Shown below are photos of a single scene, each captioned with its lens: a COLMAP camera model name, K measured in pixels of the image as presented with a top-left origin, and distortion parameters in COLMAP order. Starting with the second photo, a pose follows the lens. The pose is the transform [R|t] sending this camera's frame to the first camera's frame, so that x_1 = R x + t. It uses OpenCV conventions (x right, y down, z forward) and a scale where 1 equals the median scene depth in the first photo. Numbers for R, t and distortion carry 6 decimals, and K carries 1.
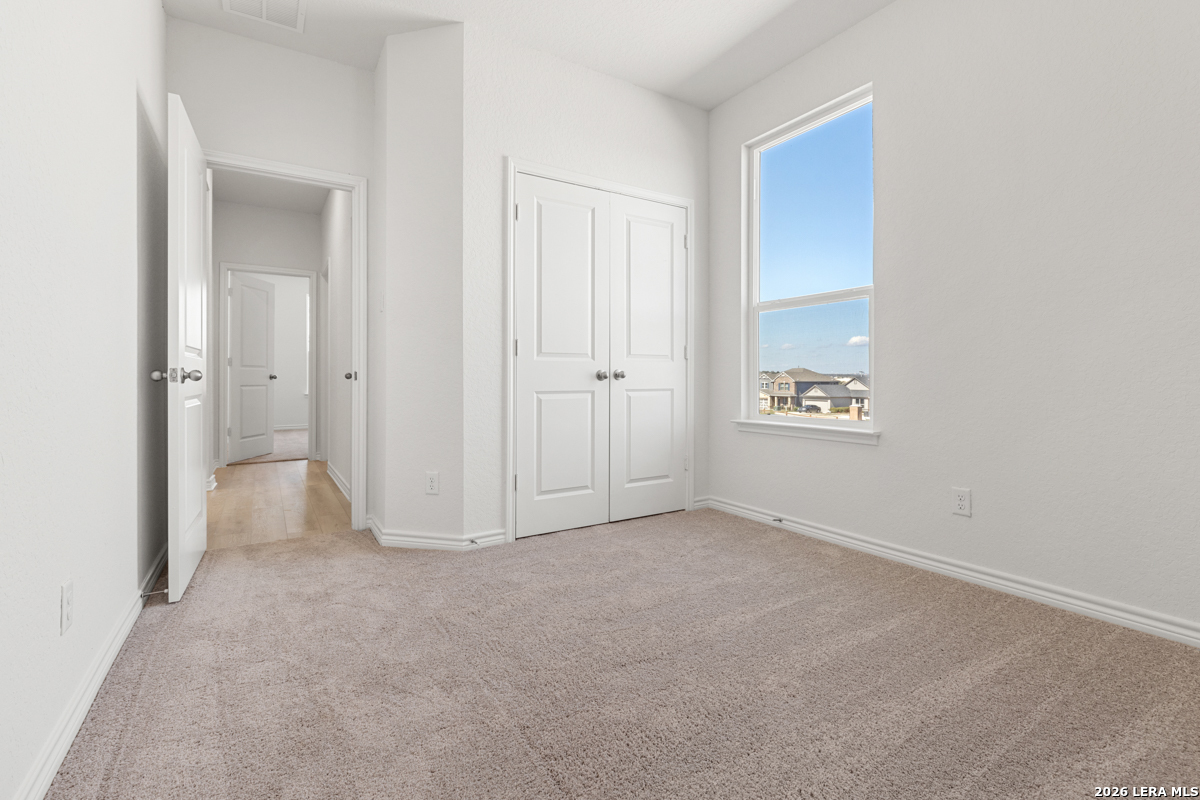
lens RADIAL K [[536.7, 0, 598.4], [0, 536.7, 383.5], [0, 0, 1]] dist [-0.002613, -0.000346]
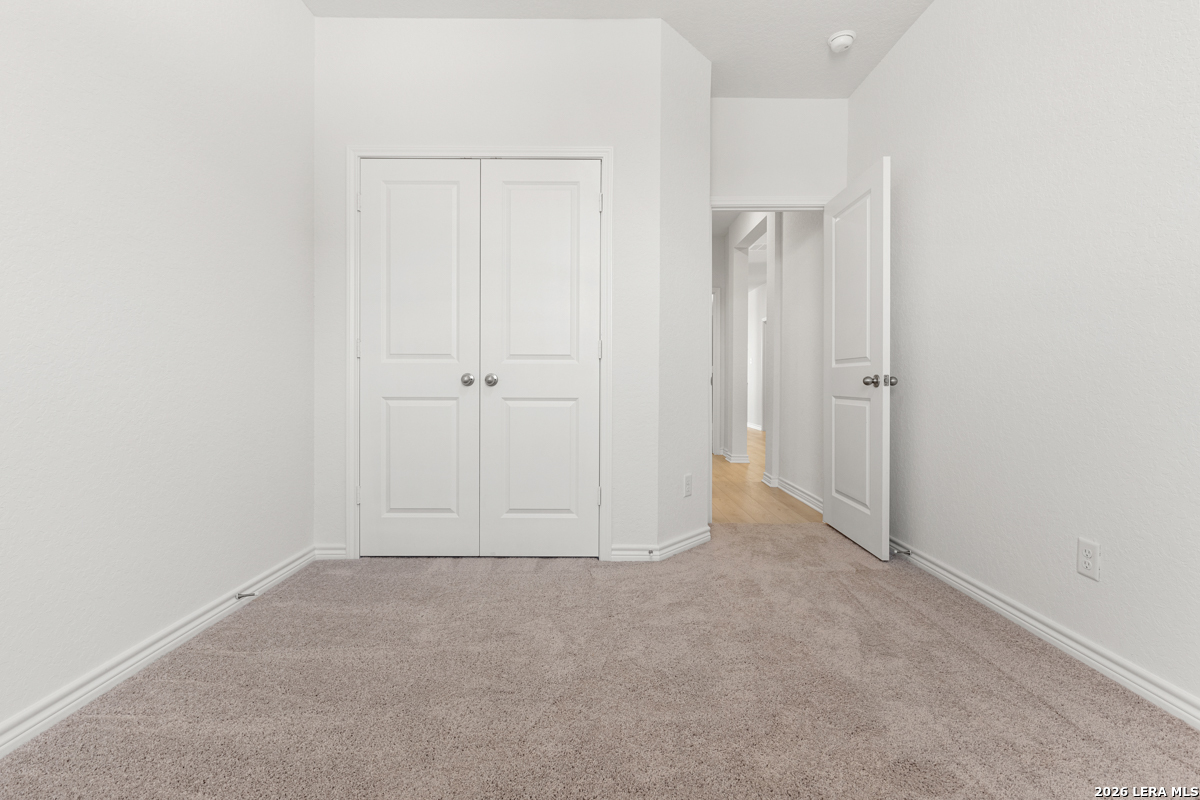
lens RADIAL K [[536.7, 0, 598.4], [0, 536.7, 383.5], [0, 0, 1]] dist [-0.002613, -0.000346]
pose [[0.841255, 0.003844, -0.540625, 0.634037], [-0.009128, 0.999933, -0.007094, -0.005619], [0.540562, 0.010902, 0.841234, 0.403626]]
